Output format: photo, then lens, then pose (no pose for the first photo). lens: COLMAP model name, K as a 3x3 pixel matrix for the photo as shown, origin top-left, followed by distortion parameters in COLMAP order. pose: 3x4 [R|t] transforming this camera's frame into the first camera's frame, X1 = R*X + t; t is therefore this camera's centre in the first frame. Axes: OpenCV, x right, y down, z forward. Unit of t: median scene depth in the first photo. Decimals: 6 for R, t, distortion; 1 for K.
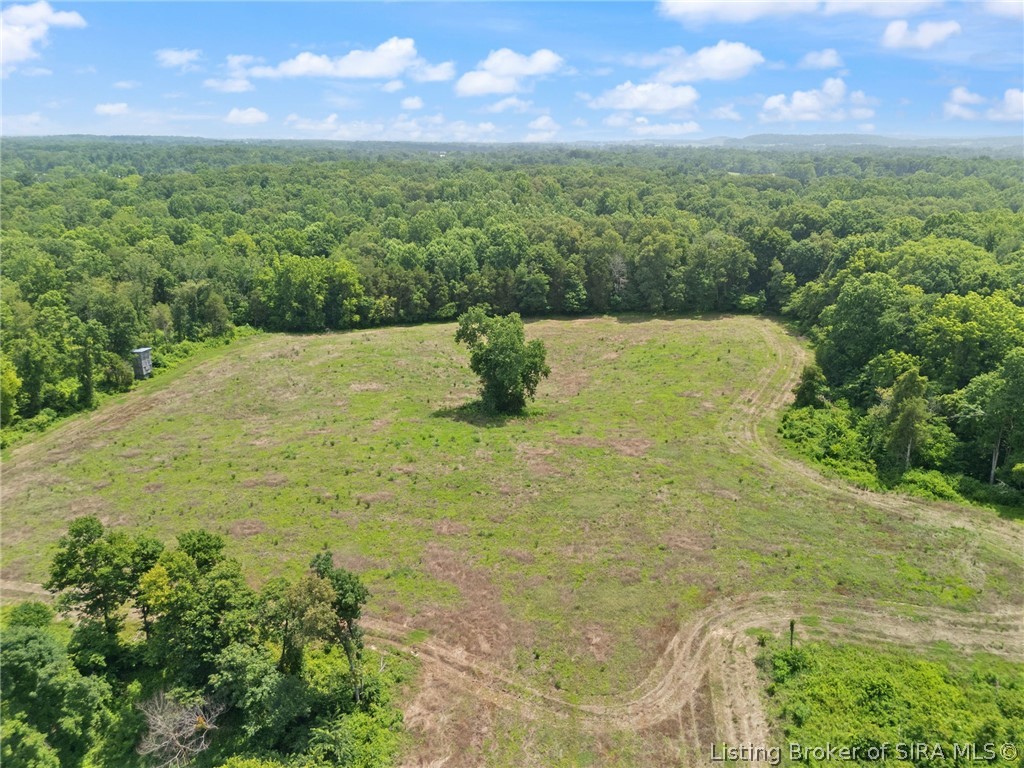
lens RADIAL K [[765.2, 0, 517.1], [0, 765.2, 383.1], [0, 0, 1]] dist [0.088293, -0.088602]
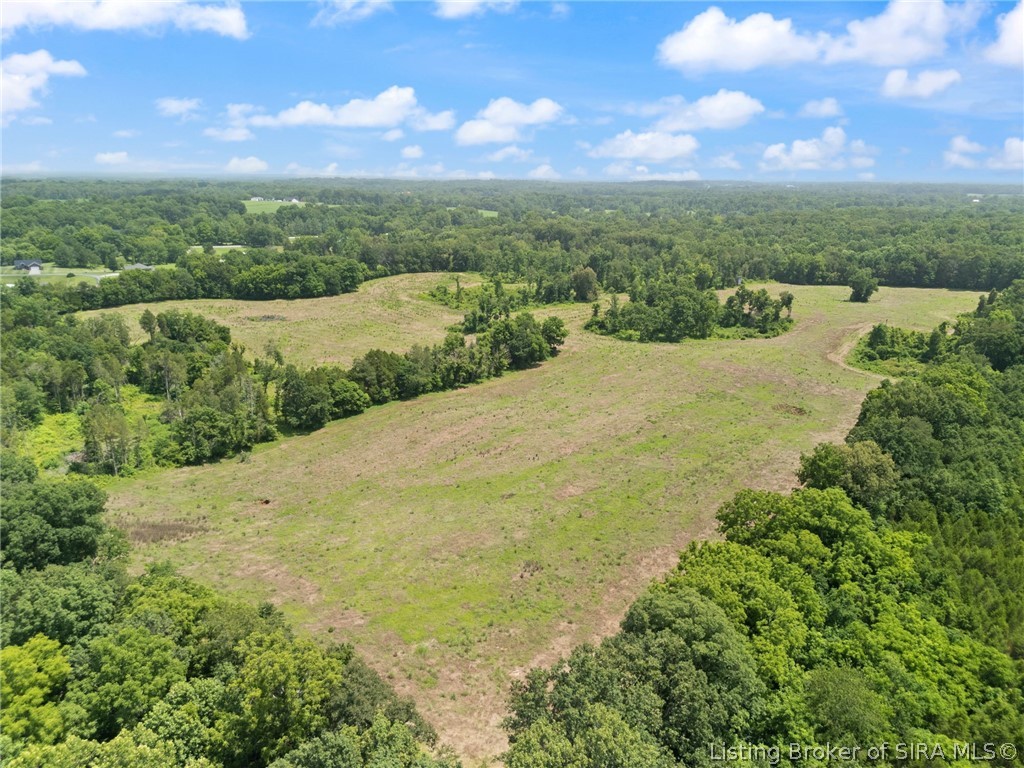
lens RADIAL K [[765.2, 0, 517.1], [0, 765.2, 383.1], [0, 0, 1]] dist [0.088293, -0.088602]
pose [[0.797149, 0.159122, -0.582437, 0.465773], [-0.186855, 0.982306, 0.012629, 0.356120], [0.574141, 0.098764, 0.812778, -1.374813]]
